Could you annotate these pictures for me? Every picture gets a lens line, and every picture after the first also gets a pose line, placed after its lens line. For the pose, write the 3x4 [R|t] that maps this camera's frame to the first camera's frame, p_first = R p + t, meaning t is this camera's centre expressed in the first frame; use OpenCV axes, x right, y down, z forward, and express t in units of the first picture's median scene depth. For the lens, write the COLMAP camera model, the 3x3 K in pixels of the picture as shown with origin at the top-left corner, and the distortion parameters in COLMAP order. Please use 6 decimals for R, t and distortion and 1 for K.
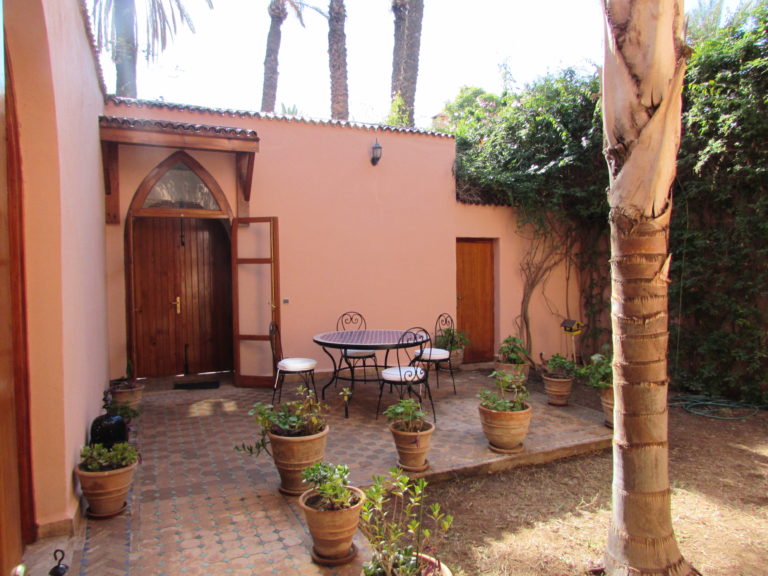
lens RADIAL K [[542.3, 0, 386.5], [0, 542.3, 285.8], [0, 0, 1]] dist [-0.024936, -0.002864]
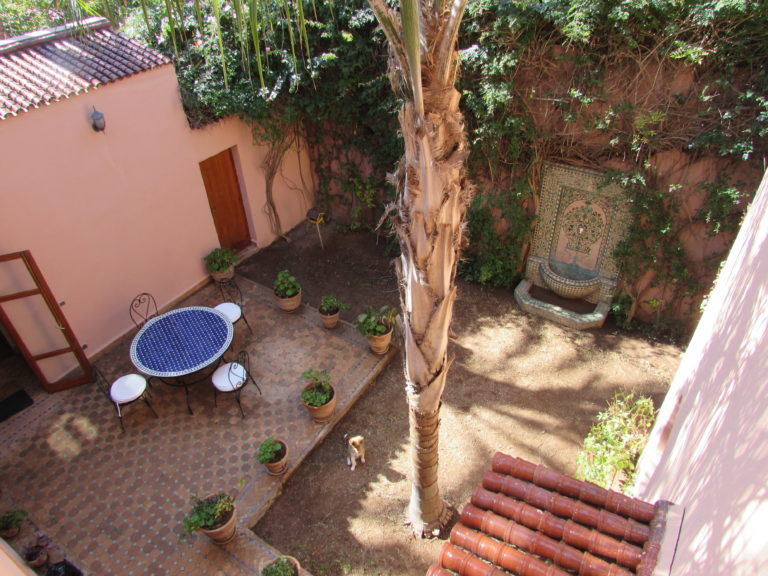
lens RADIAL K [[542.3, 0, 386.5], [0, 542.3, 285.8], [0, 0, 1]] dist [-0.024936, -0.002864]
pose [[0.838720, -0.350278, 0.416959, -0.091094], [0.042223, 0.805200, 0.591498, -0.586423], [-0.542924, -0.478495, 0.690127, 0.020234]]
